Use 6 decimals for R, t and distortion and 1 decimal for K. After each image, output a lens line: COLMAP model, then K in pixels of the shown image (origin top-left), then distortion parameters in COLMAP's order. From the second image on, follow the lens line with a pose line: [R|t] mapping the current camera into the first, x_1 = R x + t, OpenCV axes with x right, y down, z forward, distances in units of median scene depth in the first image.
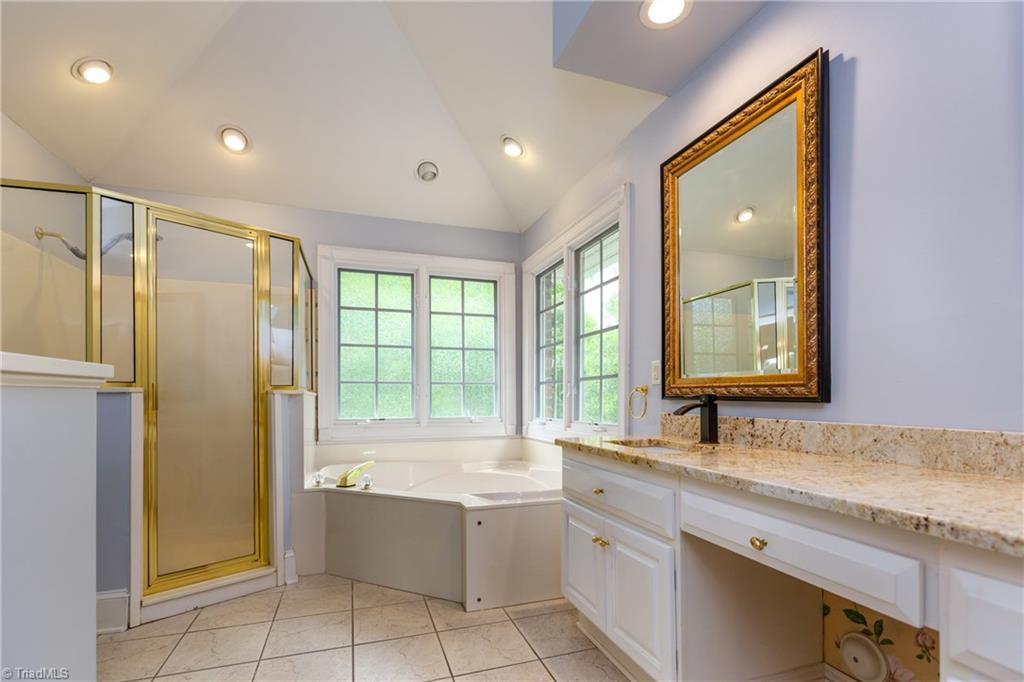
lens RADIAL K [[476.2, 0, 513.9], [0, 476.2, 393.5], [0, 0, 1]] dist [-0.001046, -0.000178]
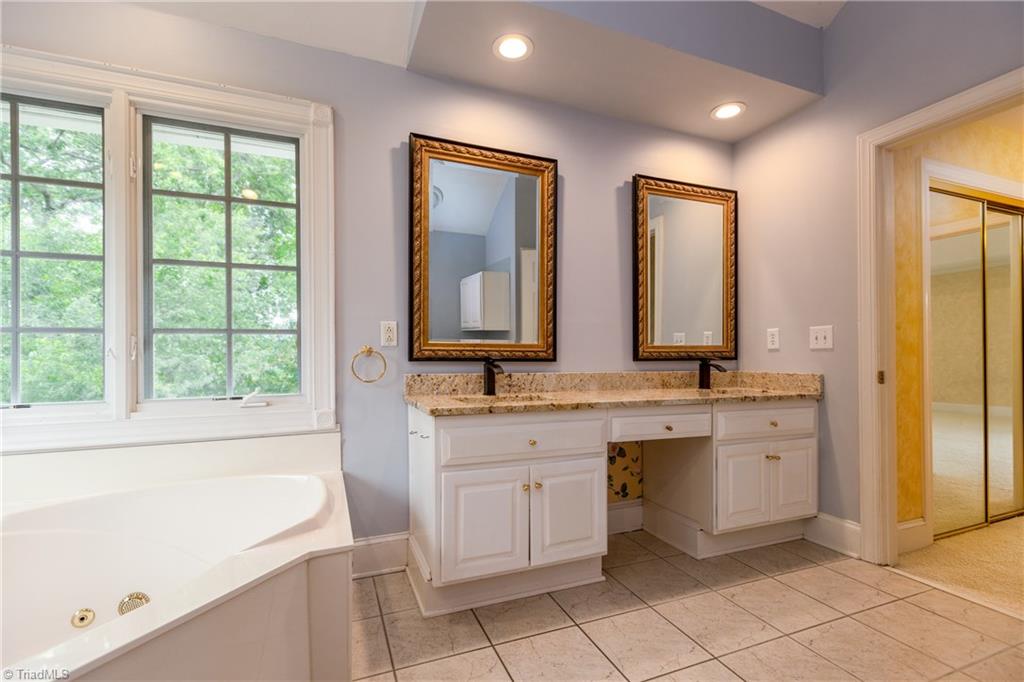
lens RADIAL K [[459.6, 0, 511.1], [0, 459.6, 351.2], [0, 0, 1]] dist [-0.000349, 0.000000]
pose [[-0.044985, 0.010515, 0.998932, -0.920084], [-0.006345, 0.999921, -0.010811, -0.000316], [-0.998968, -0.006824, -0.044915, 1.103946]]
